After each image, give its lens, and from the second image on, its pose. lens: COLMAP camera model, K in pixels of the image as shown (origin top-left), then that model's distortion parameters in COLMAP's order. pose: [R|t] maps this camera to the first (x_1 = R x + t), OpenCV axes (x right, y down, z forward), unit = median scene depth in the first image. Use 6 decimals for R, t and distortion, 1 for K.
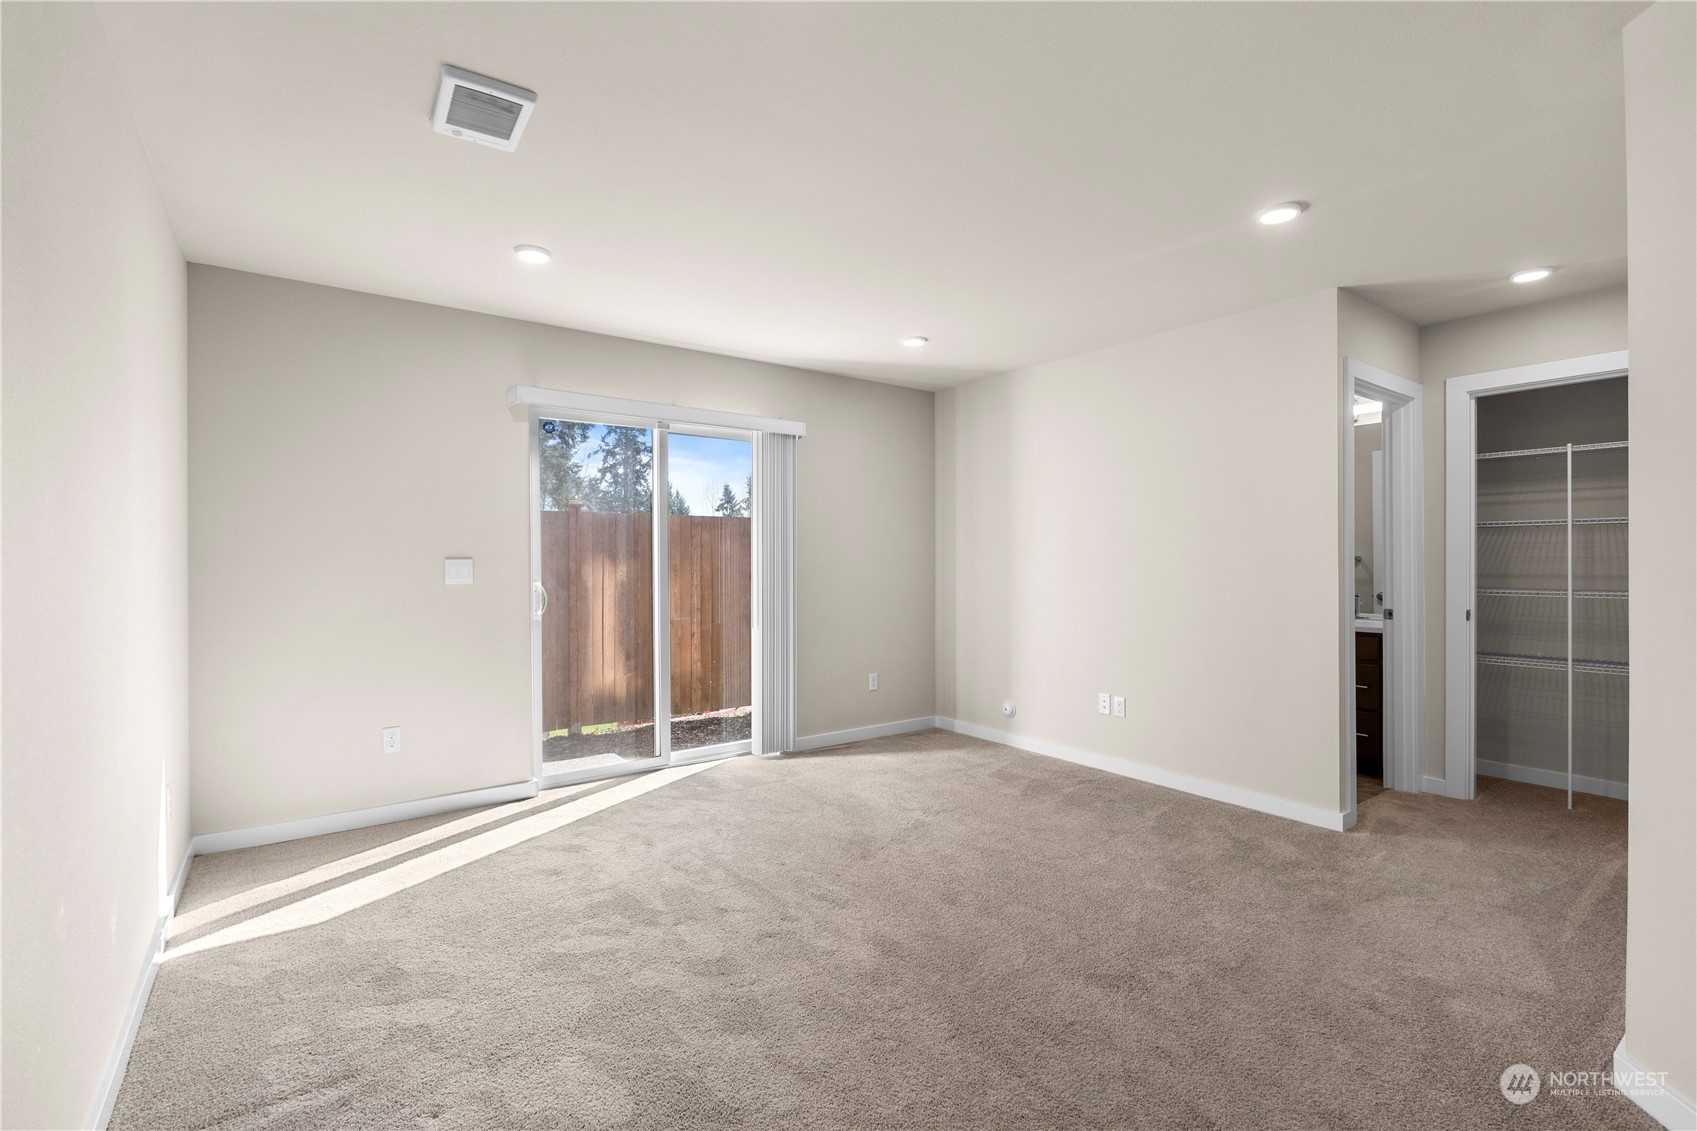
lens RADIAL K [[771.8, 0, 843.0], [0, 771.8, 562.6], [0, 0, 1]] dist [-0.002581, -0.000162]
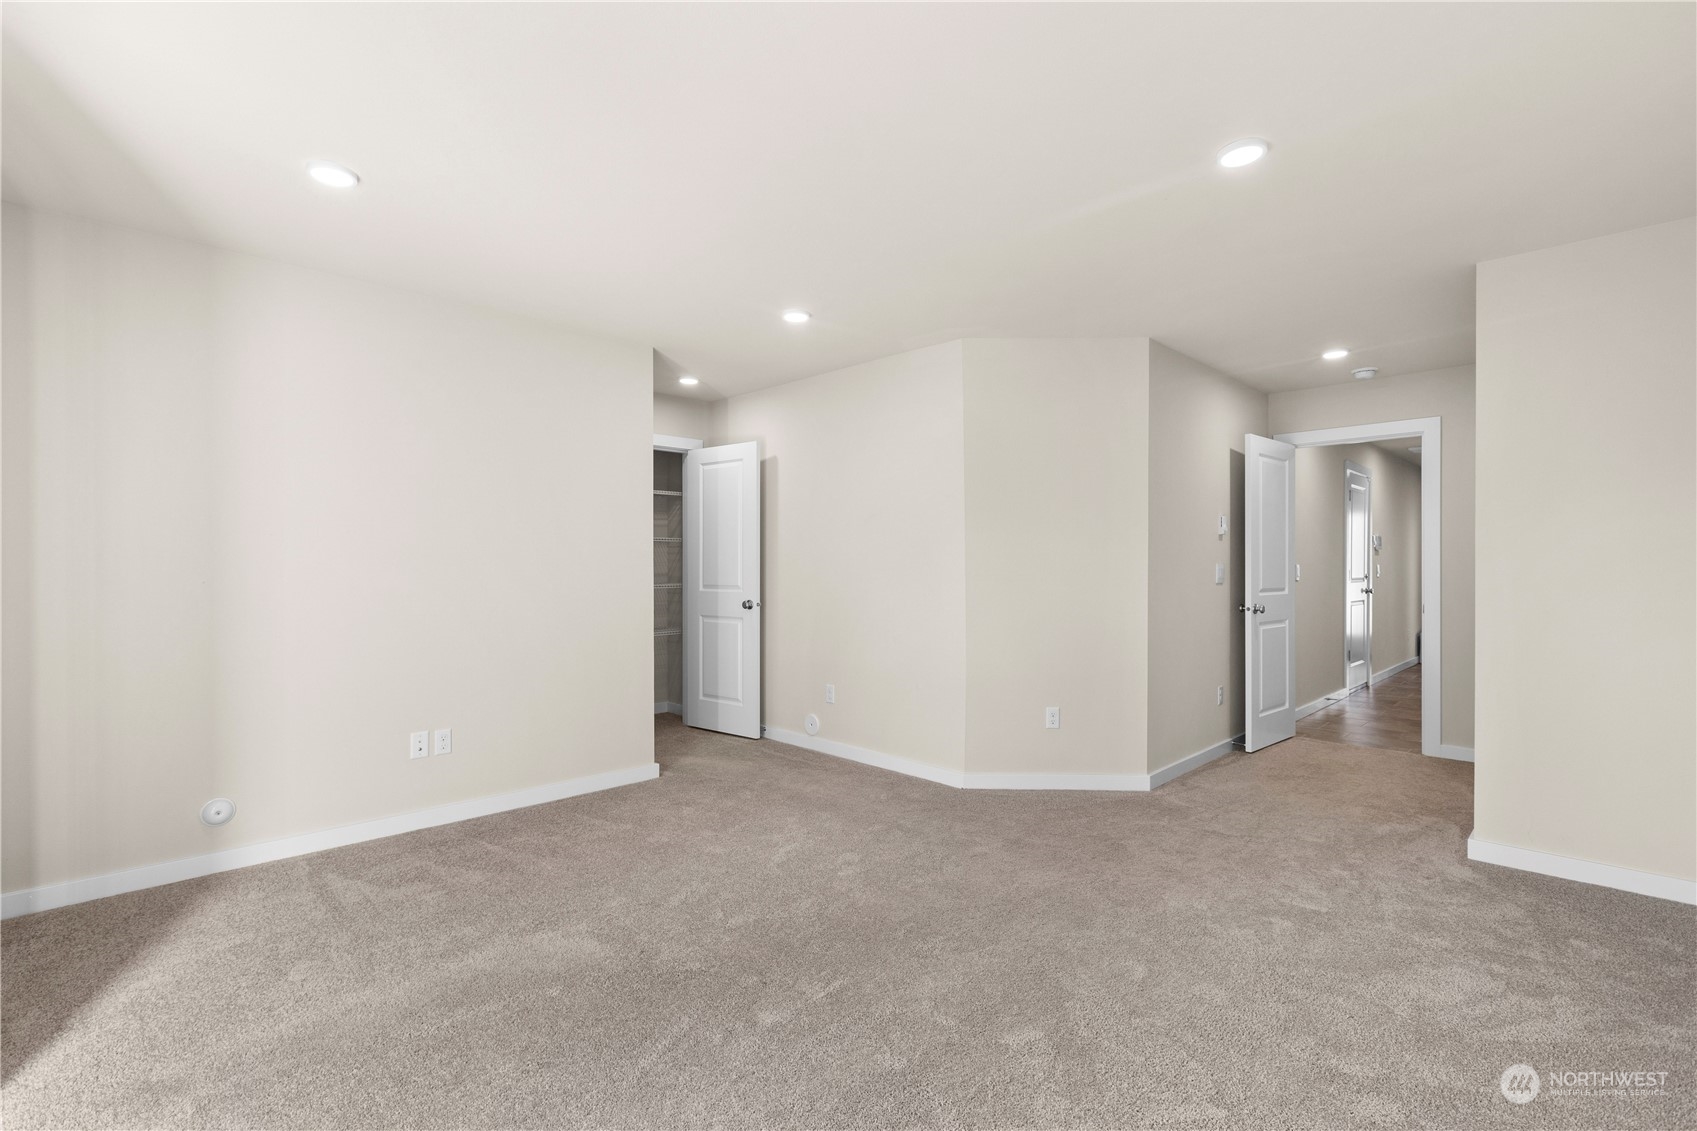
lens RADIAL K [[771.8, 0, 844.6], [0, 771.8, 565.8], [0, 0, 1]] dist [-0.002581, -0.000162]
pose [[-0.178743, 0.001614, 0.983895, -0.589824], [-0.005108, 0.999984, -0.002568, 0.001394], [-0.983883, -0.005485, -0.178732, 0.829031]]
